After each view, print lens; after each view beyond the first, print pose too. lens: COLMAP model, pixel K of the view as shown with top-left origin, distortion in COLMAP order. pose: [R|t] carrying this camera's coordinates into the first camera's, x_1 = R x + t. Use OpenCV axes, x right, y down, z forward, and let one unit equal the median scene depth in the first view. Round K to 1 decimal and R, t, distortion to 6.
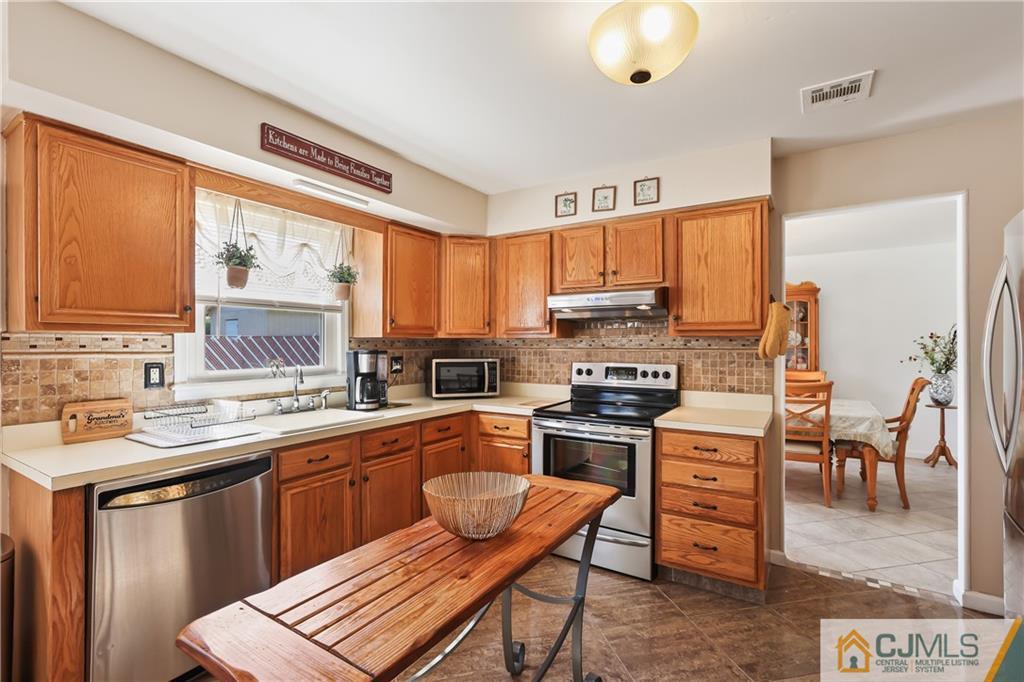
lens RADIAL K [[479.9, 0, 512.0], [0, 479.9, 341.0], [0, 0, 1]] dist [0.000342, 0.000053]
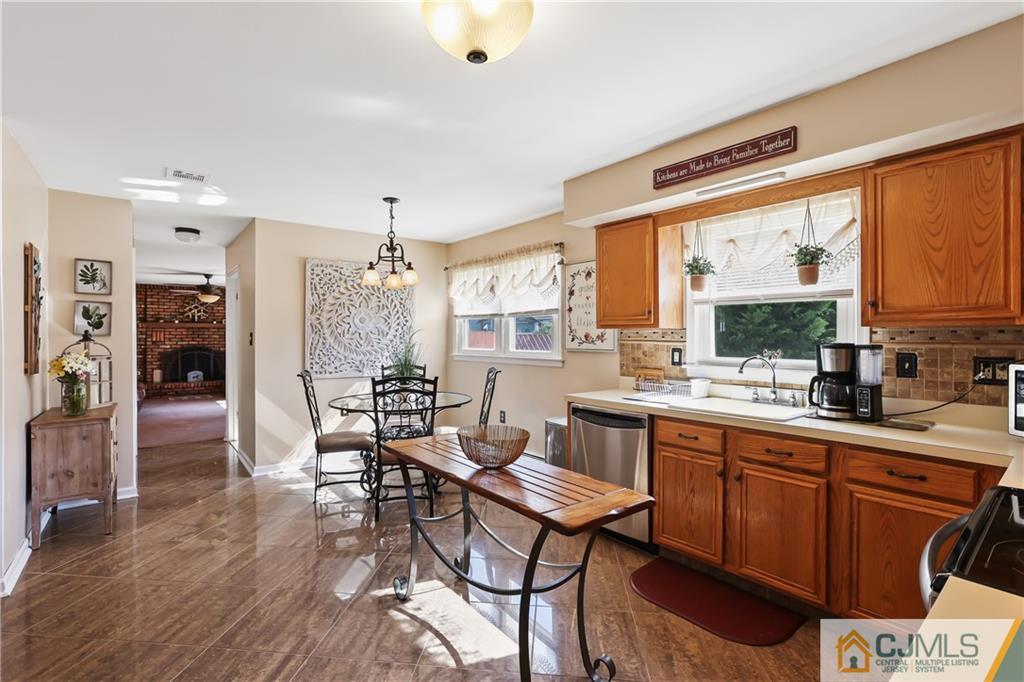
lens RADIAL K [[457.6, 0, 512.0], [0, 457.6, 341.0], [0, 0, 1]] dist [0.000077, -0.000022]
pose [[-0.308131, 0.010667, -0.951284, 0.723016], [0.003649, 0.999943, 0.010030, 0.005915], [0.951337, -0.000380, -0.308153, 0.894753]]
